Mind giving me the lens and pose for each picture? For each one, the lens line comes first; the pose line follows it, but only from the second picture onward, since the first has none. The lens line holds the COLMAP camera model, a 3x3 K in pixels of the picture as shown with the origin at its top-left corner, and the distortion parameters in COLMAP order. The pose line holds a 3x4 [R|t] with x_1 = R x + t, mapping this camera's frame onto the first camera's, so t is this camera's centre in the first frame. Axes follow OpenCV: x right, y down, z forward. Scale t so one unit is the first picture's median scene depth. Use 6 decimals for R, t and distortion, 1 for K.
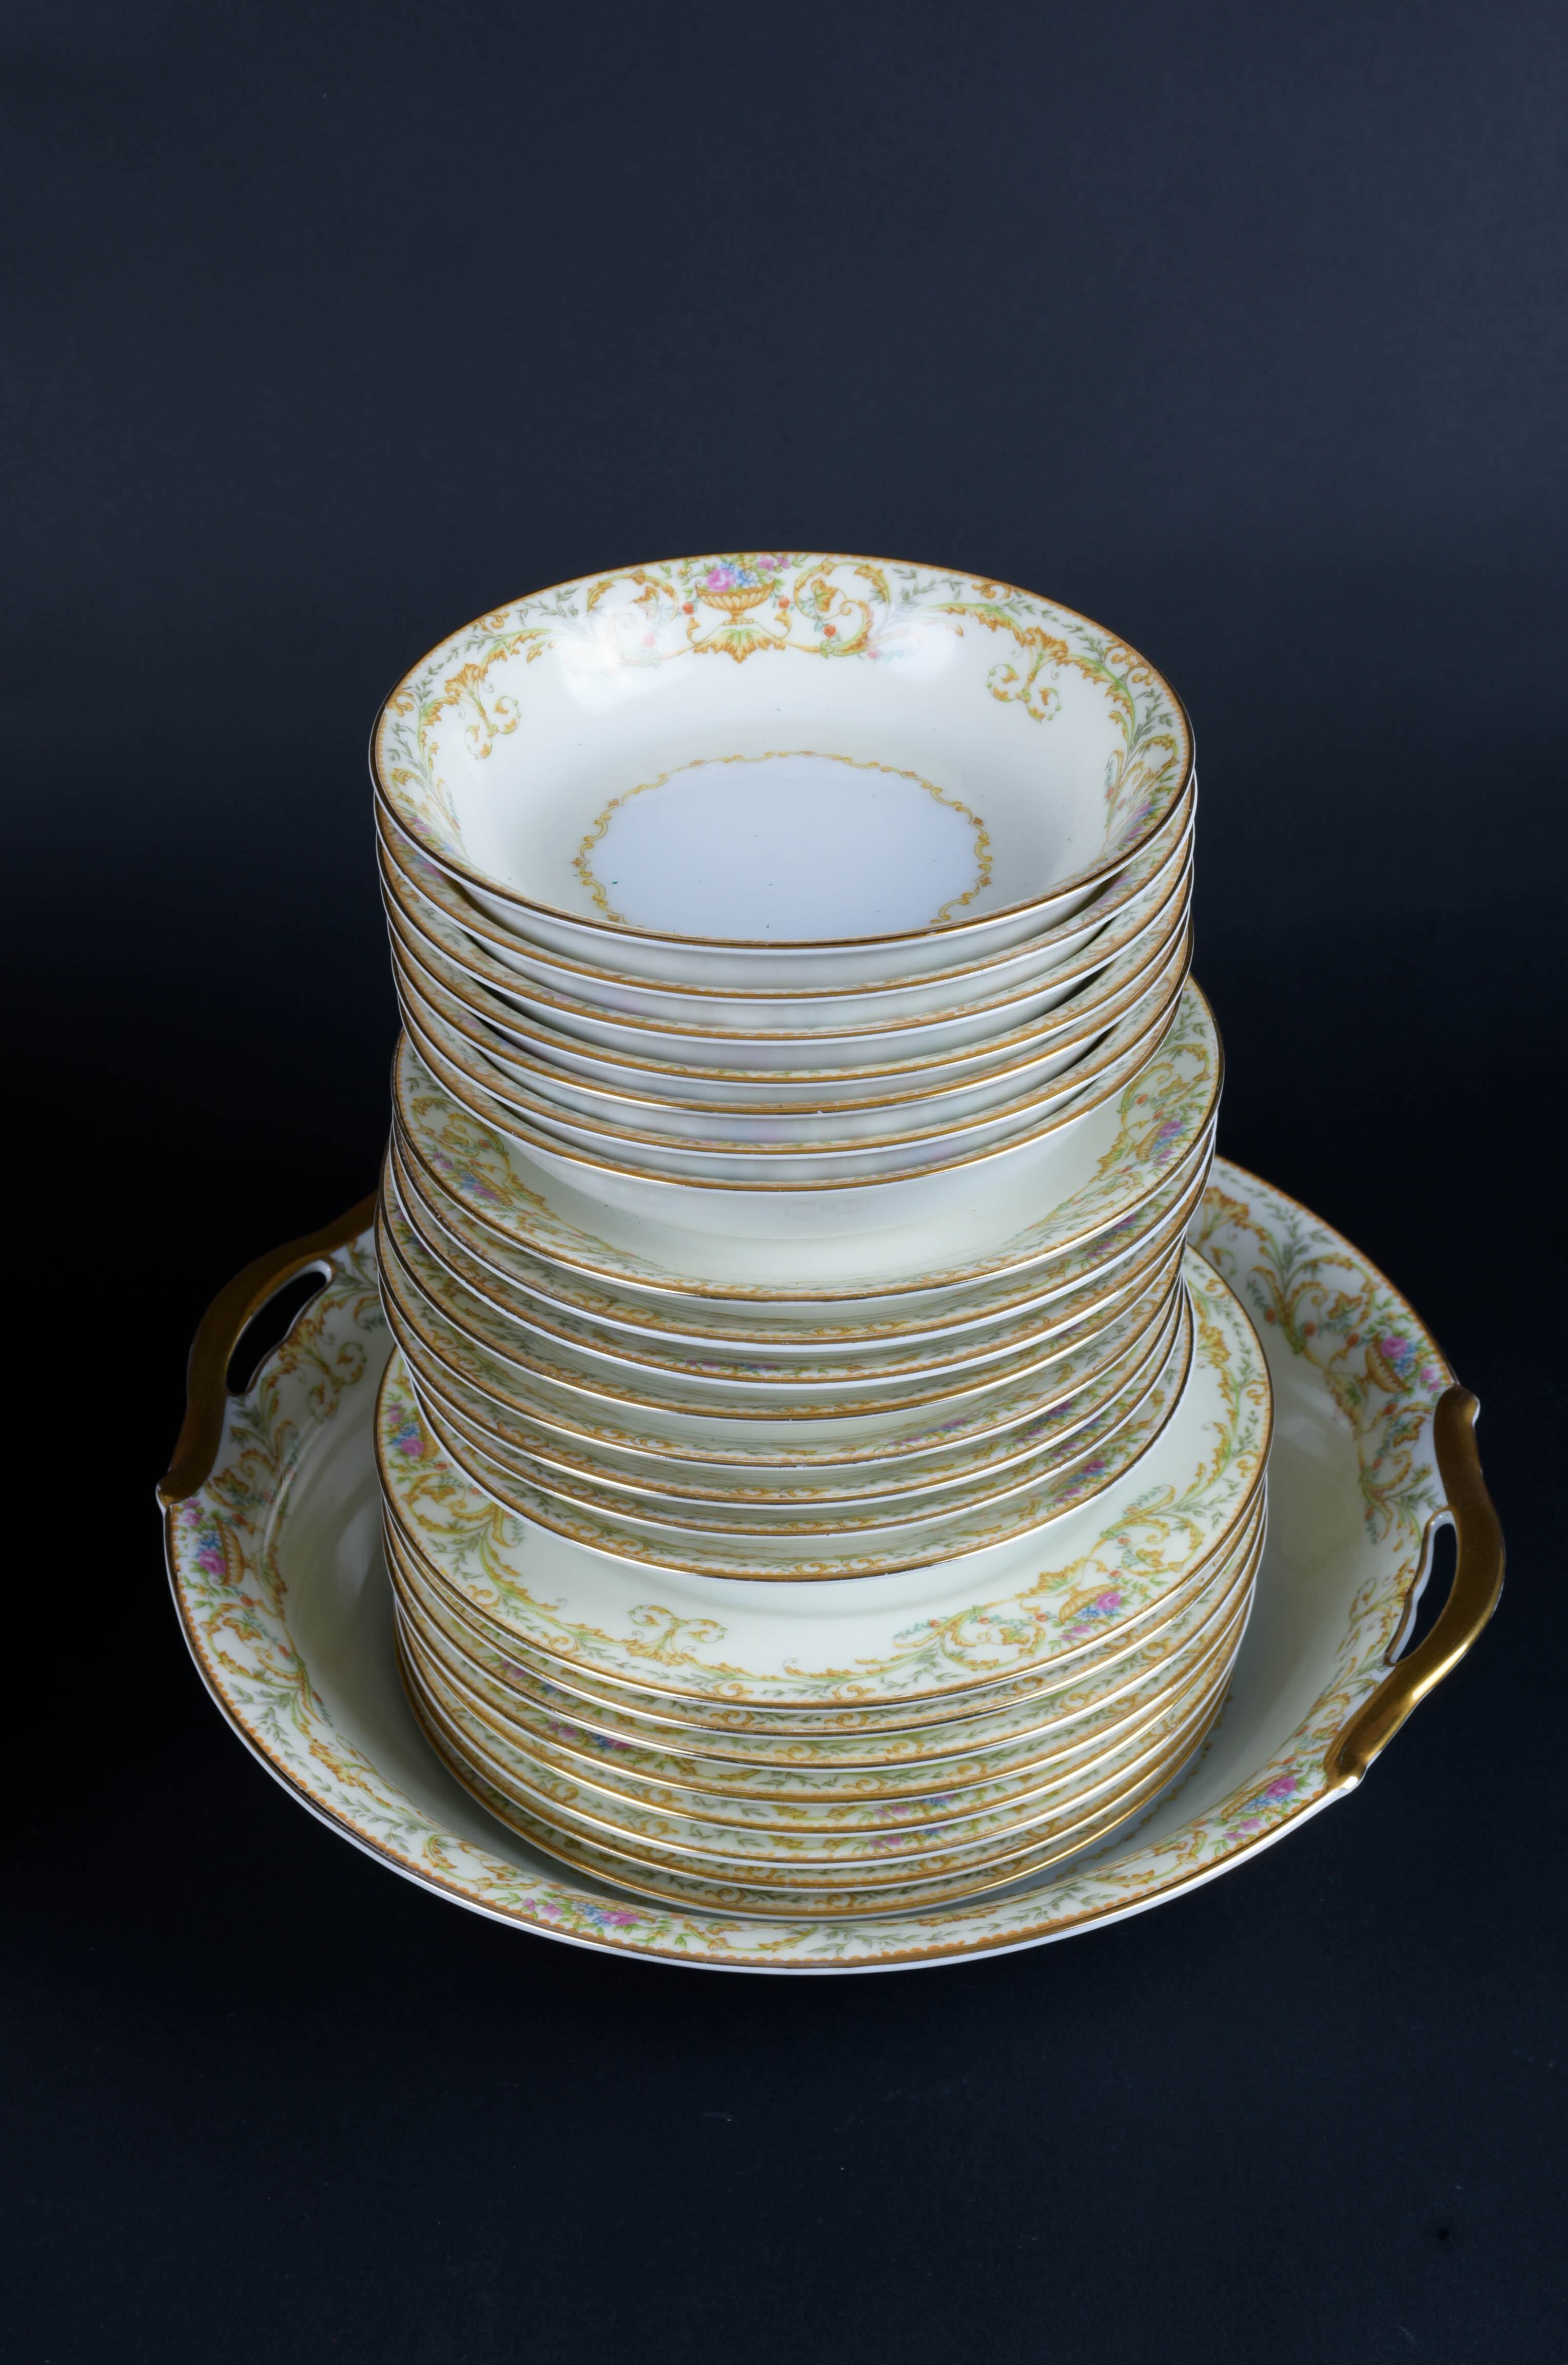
lens RADIAL K [[3417.1, 0, 784.0], [0, 3417.1, 1182.5], [0, 0, 1]] dist [-0.017823, -0.003413]
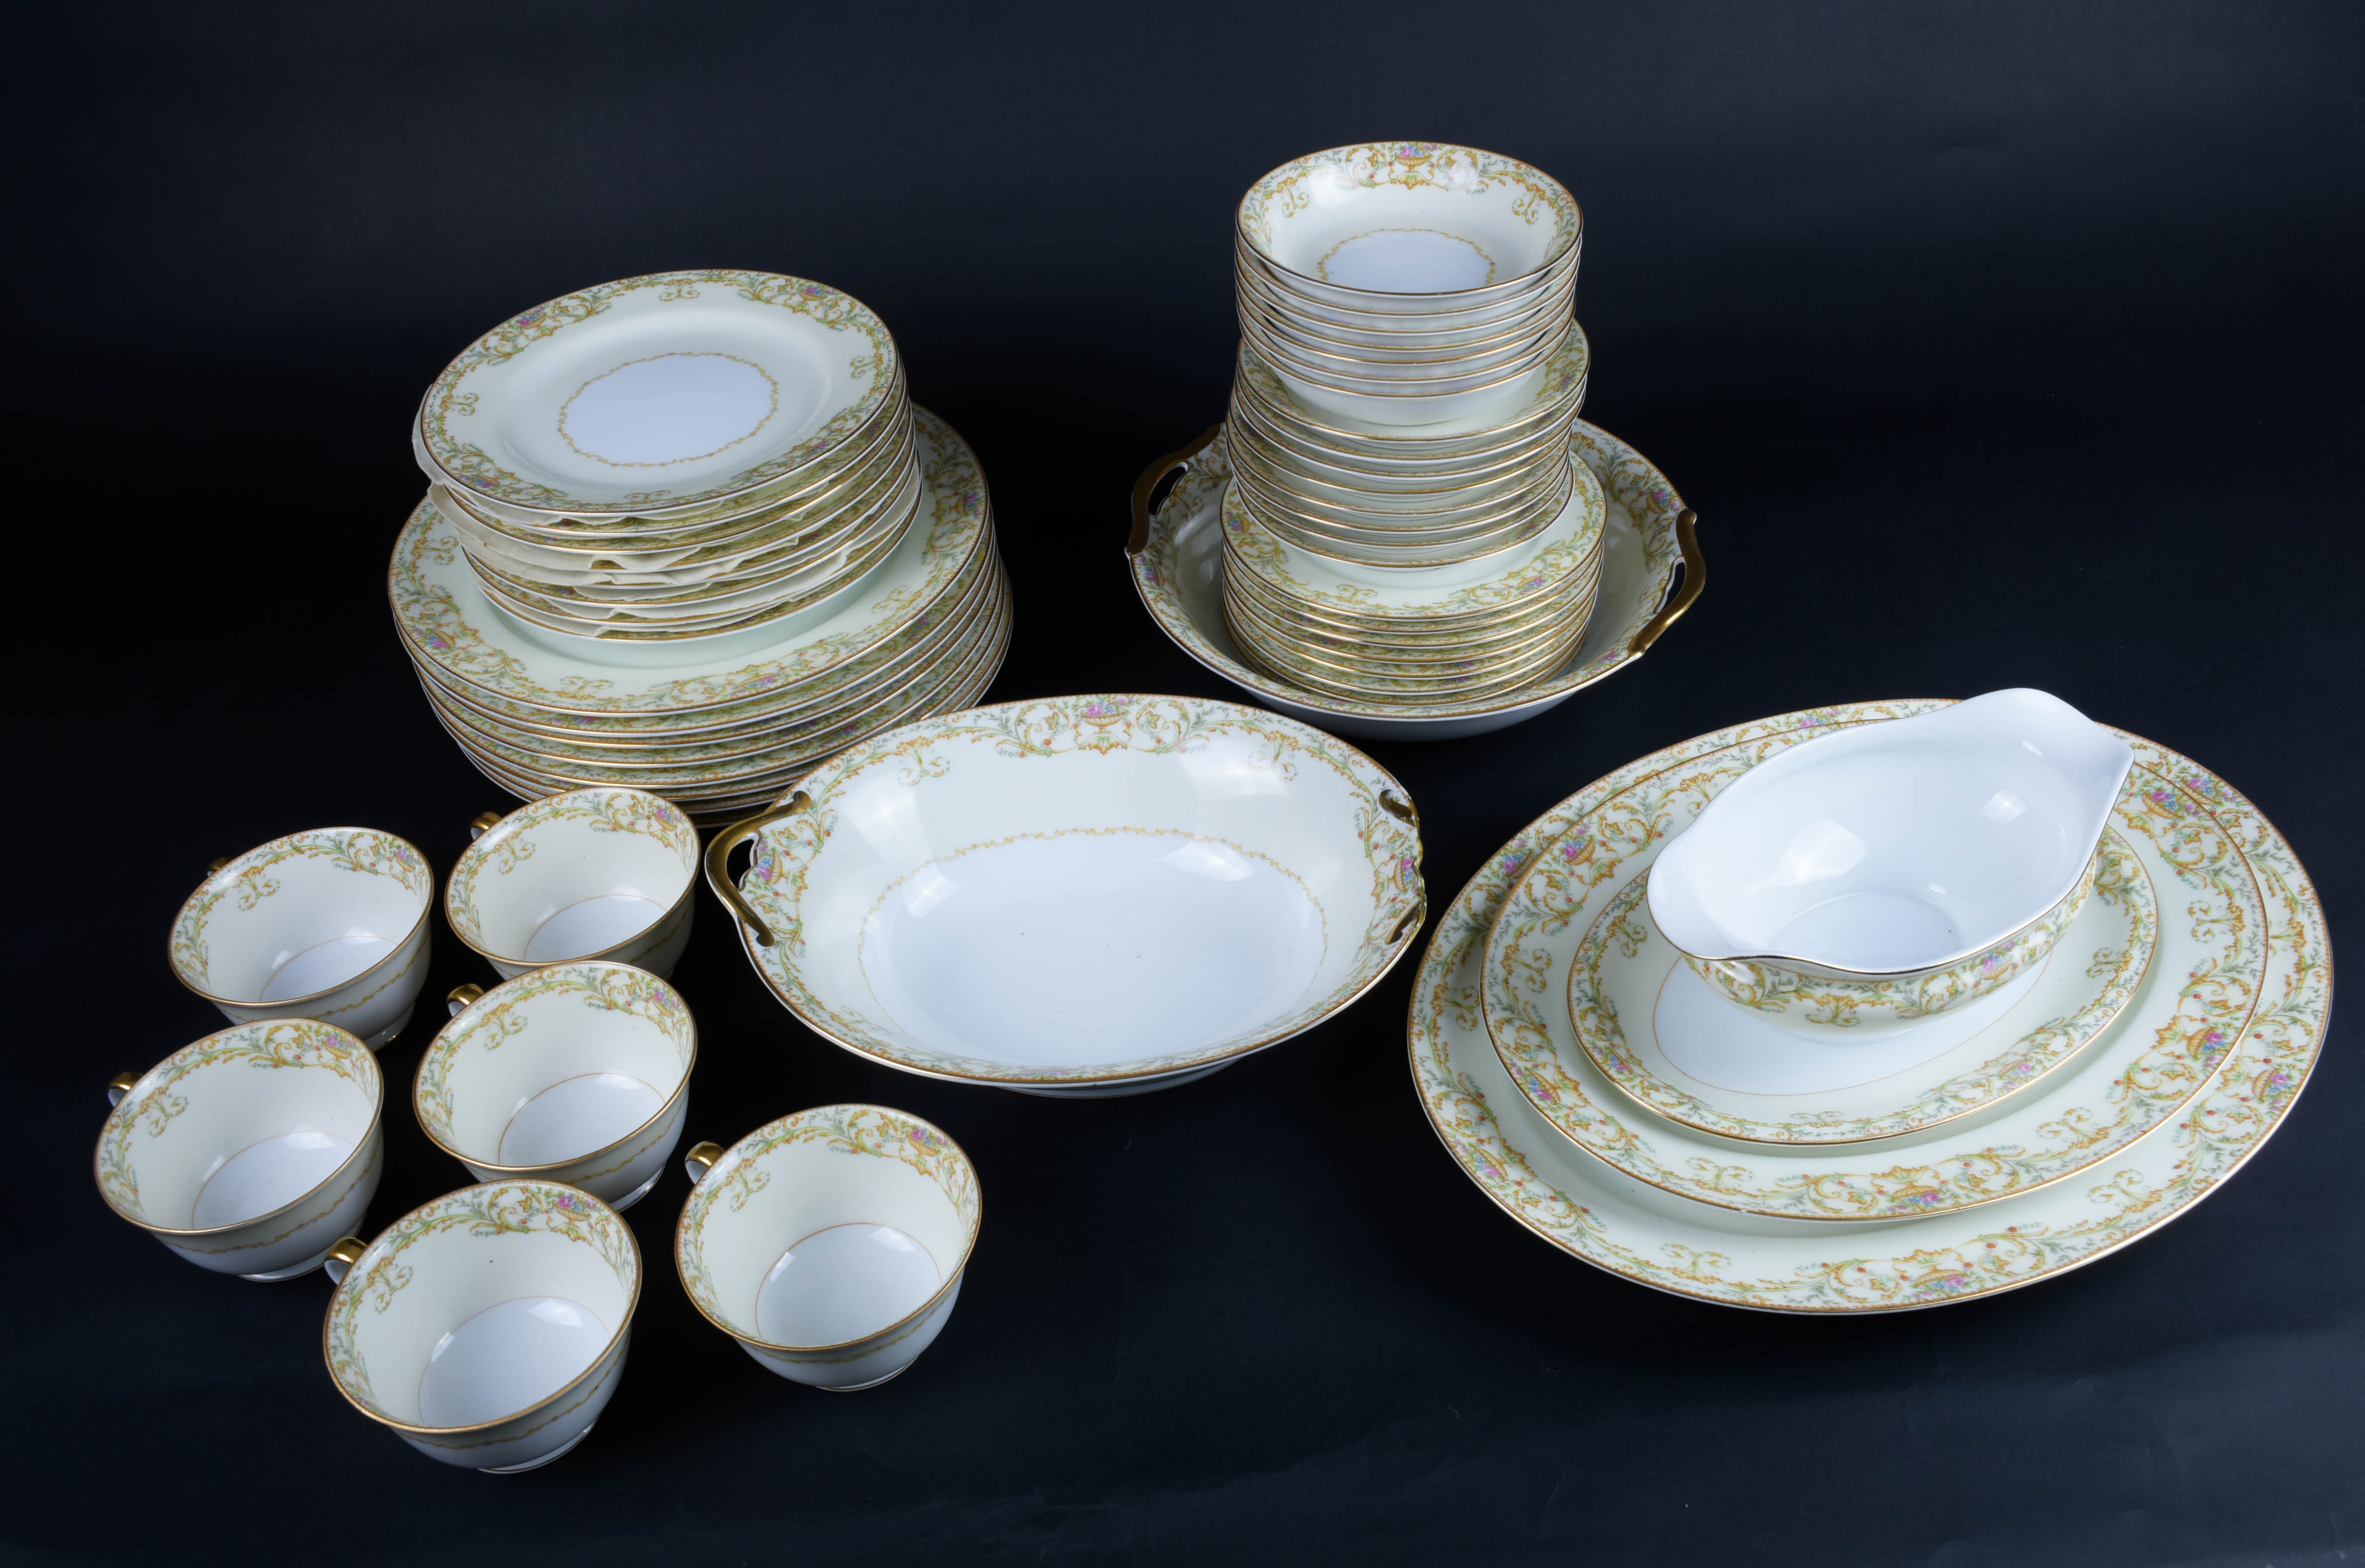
lens RADIAL K [[2110.4, 0, 1182.5], [0, 2110.4, 784.0], [0, 0, 1]] dist [-0.018068, -0.009705]
pose [[0.999166, 0.004316, -0.040606, -0.088418], [-0.000780, 0.996236, 0.086681, 0.129506], [0.040828, -0.086577, 0.995408, -0.467668]]
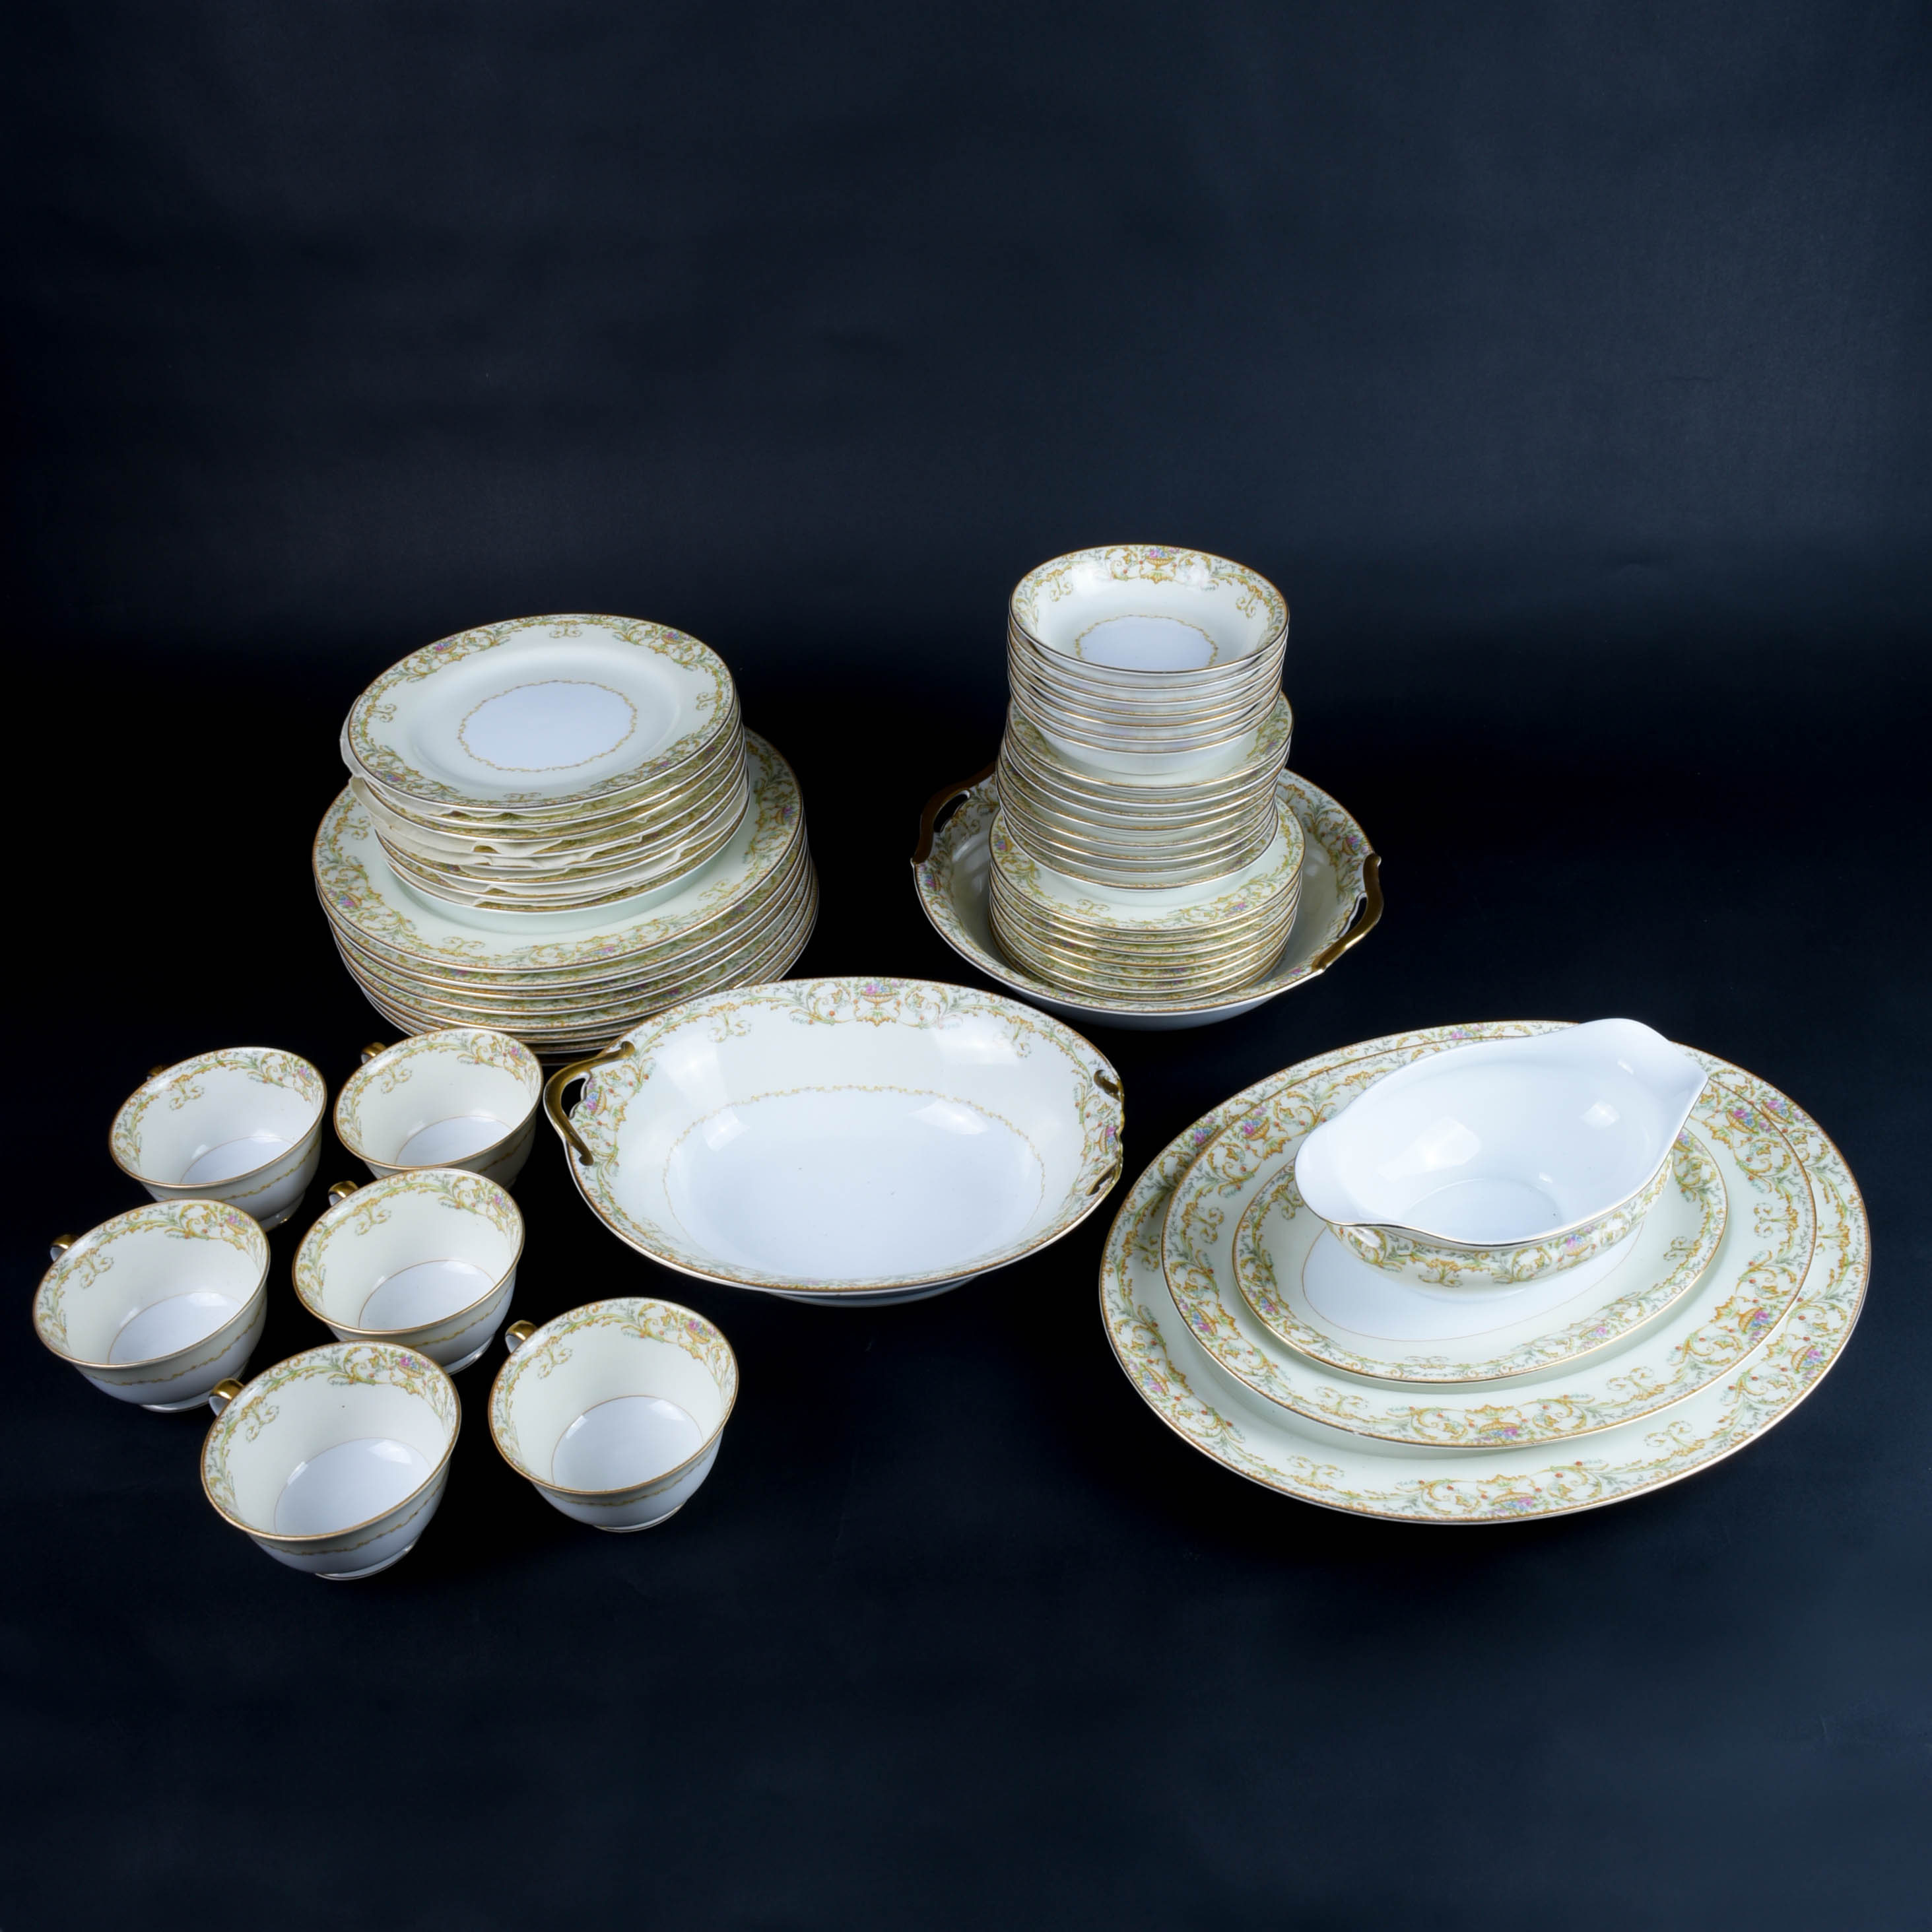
lens RADIAL K [[1839.6, 0, 968.6], [0, 1839.6, 944.9], [0, 0, 1]] dist [-0.013608, 0.002814]
pose [[0.995667, 0.061868, -0.069427, -0.024912], [-0.059750, 0.997694, 0.032187, 0.112978], [0.071258, -0.027899, 0.997068, -0.558031]]
